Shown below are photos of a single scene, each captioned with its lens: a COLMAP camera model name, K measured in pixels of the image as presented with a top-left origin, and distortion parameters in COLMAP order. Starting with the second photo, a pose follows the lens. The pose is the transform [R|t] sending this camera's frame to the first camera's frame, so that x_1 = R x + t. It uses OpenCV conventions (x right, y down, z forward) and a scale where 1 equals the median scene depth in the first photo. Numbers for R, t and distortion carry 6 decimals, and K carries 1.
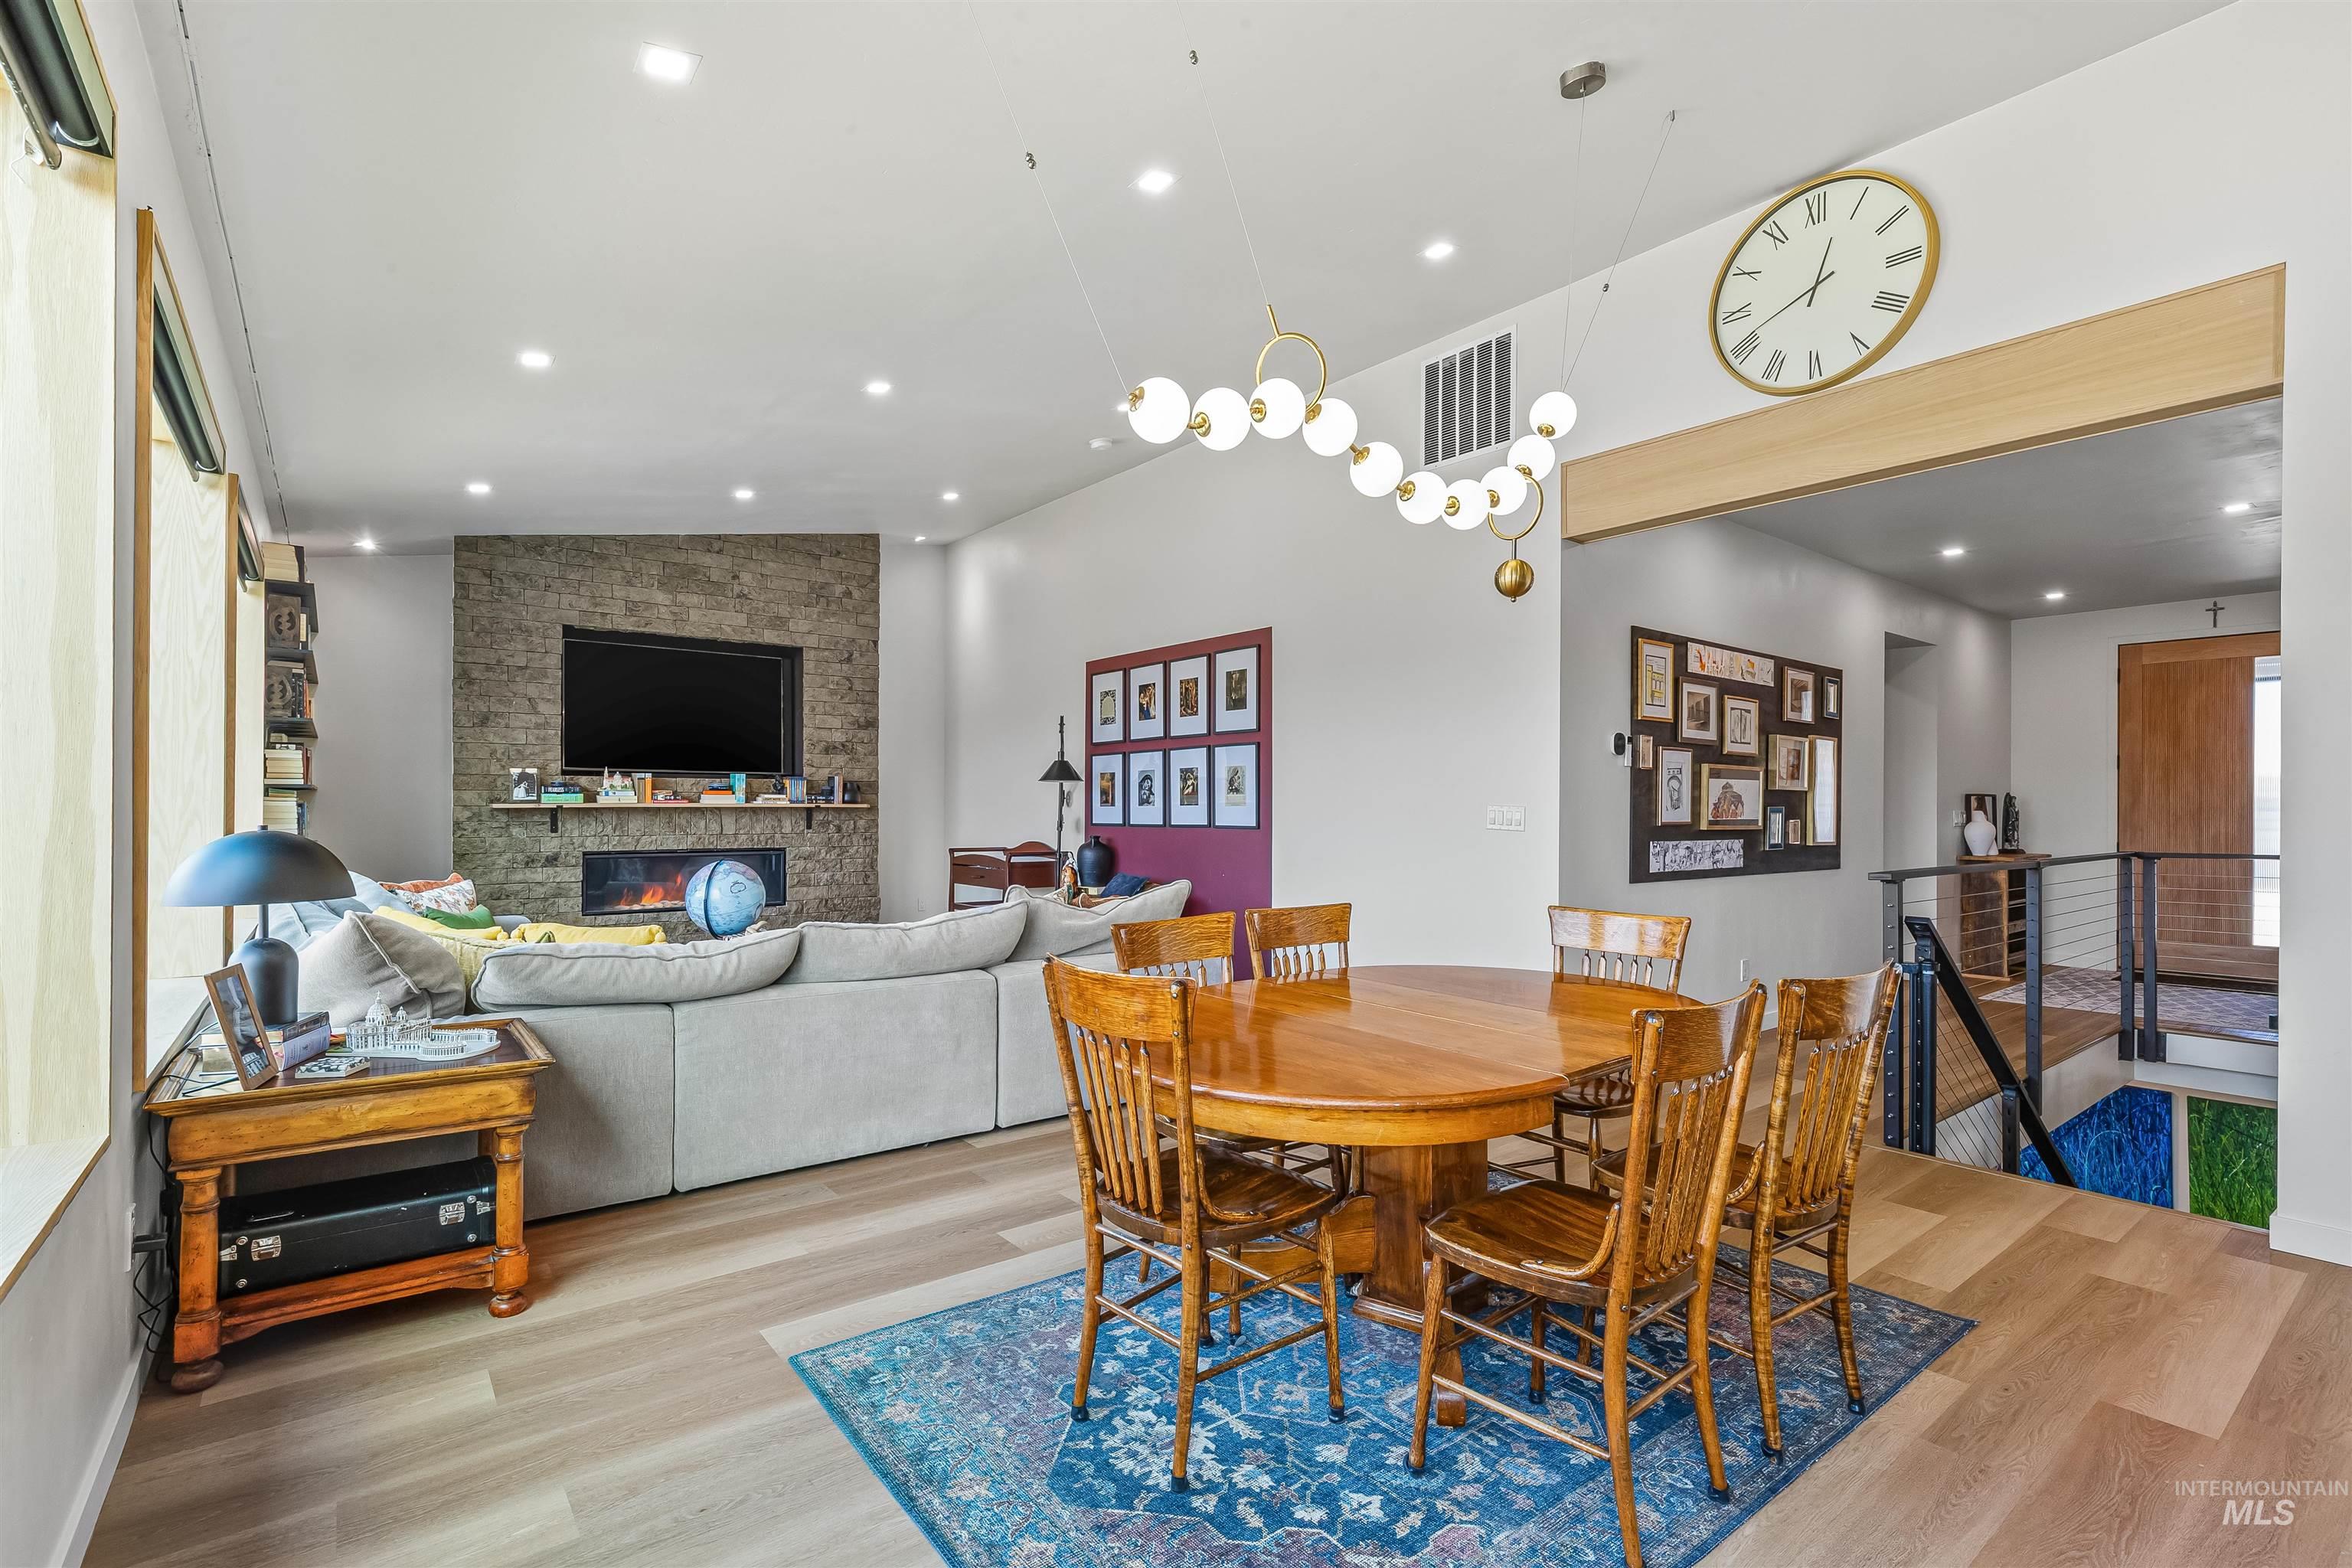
lens RADIAL K [[1082.5, 0, 1182.3], [0, 1082.5, 802.7], [0, 0, 1]] dist [-0.003445, 0.002440]
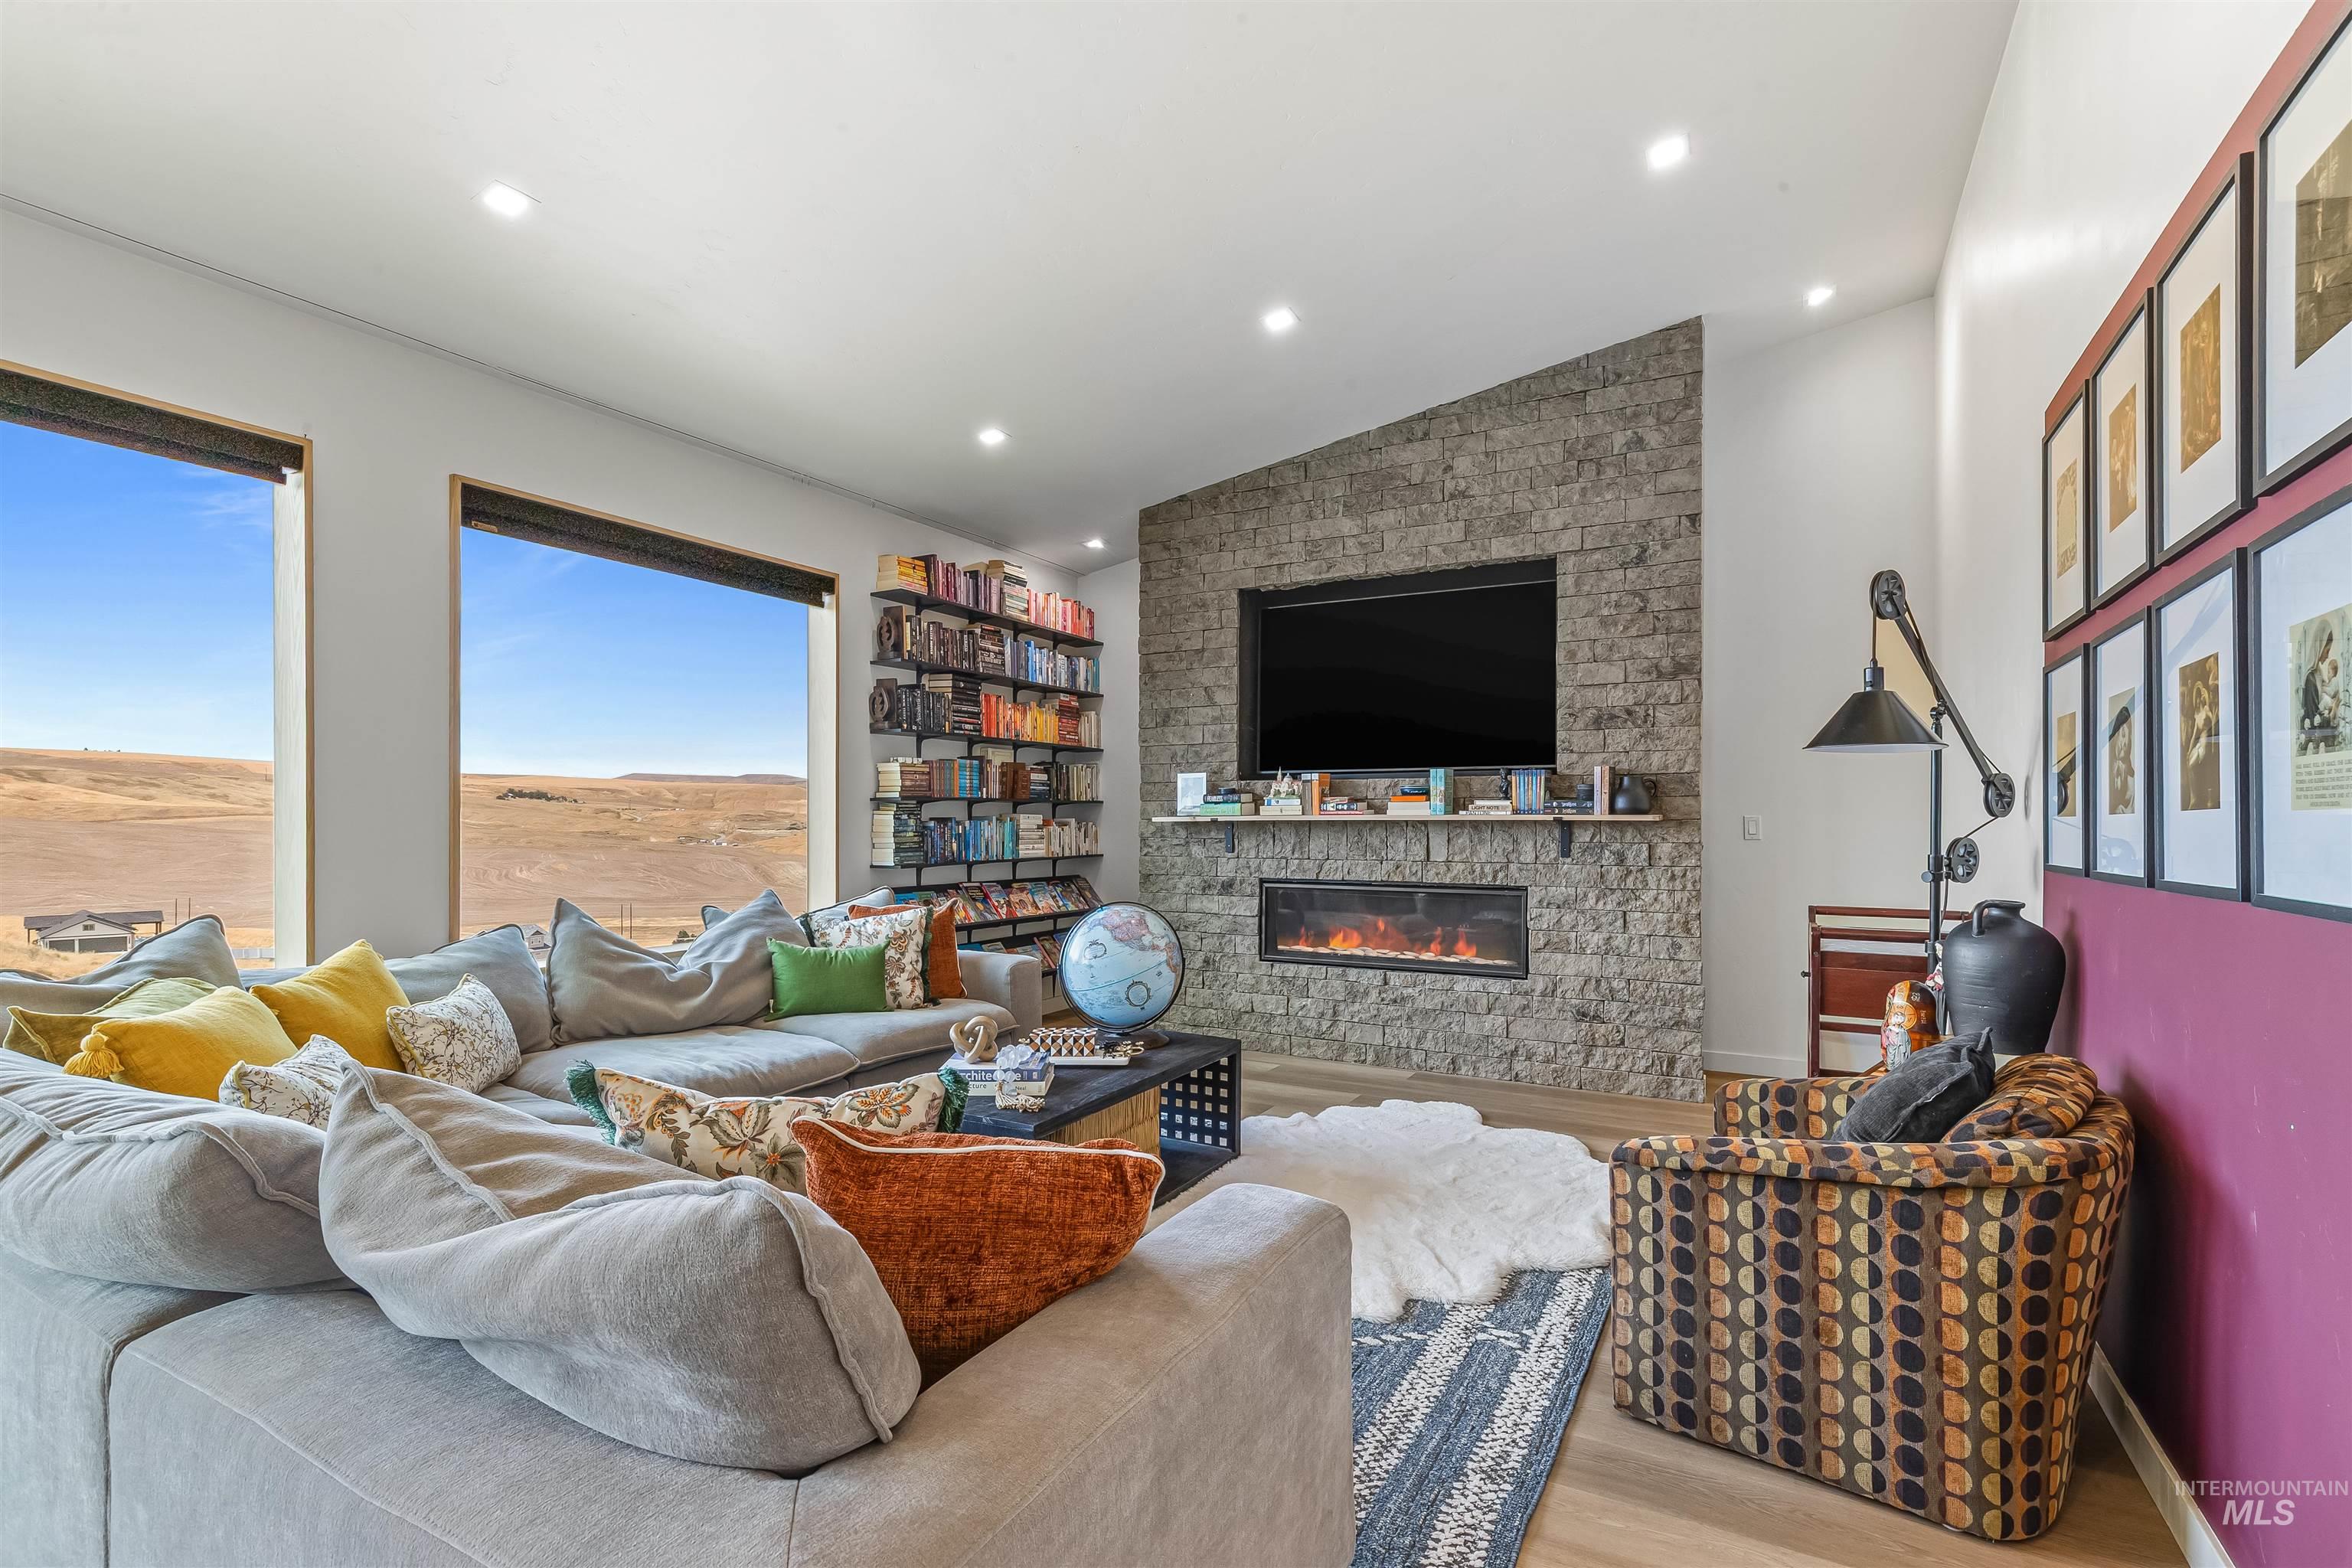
lens RADIAL K [[1082.5, 0, 1188.7], [0, 1082.5, 819.5], [0, 0, 1]] dist [-0.003445, 0.002440]
pose [[0.389801, -0.002285, -0.920896, 0.150444], [0.004287, 0.999991, -0.000667, 0.003894], [0.920889, -0.003688, 0.389808, 0.705790]]
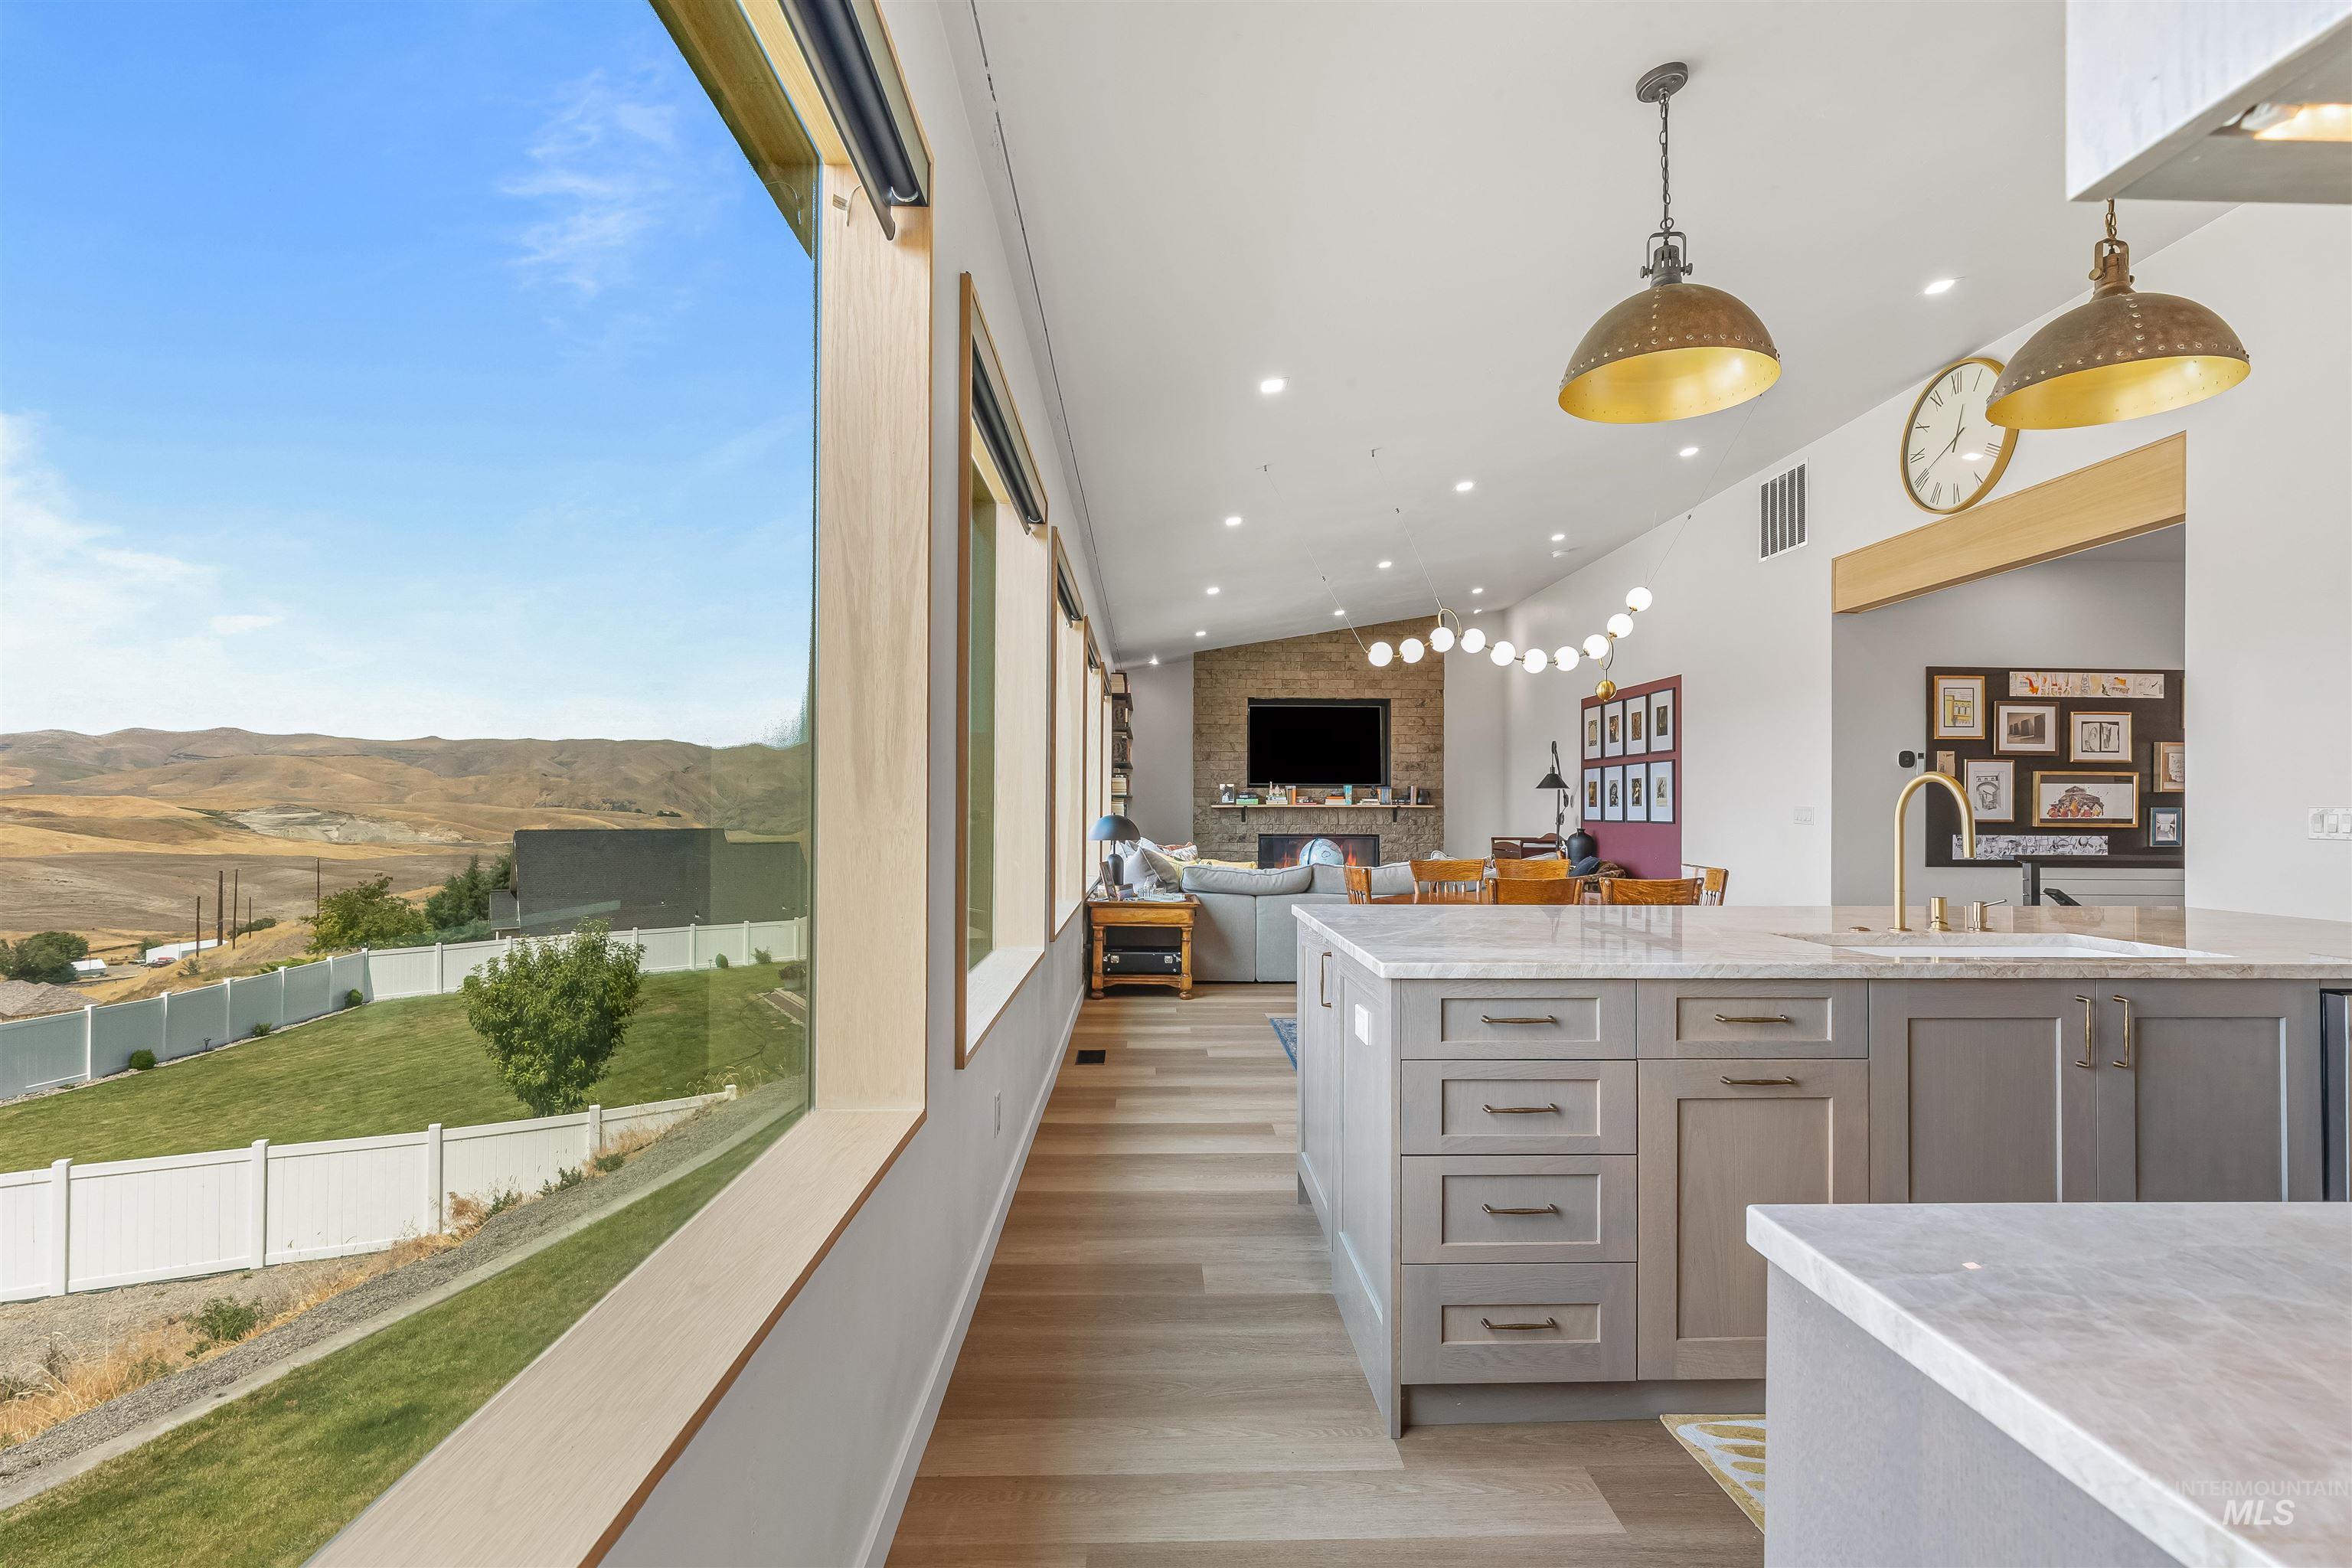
lens RADIAL K [[1082.5, 0, 1183.9], [0, 1082.5, 790.0], [0, 0, 1]] dist [-0.003445, 0.002440]
pose [[0.806636, -0.008049, -0.590994, 0.358098], [0.000350, 0.999914, -0.013140, -0.000026], [0.591048, 0.010392, 0.806569, -0.433910]]
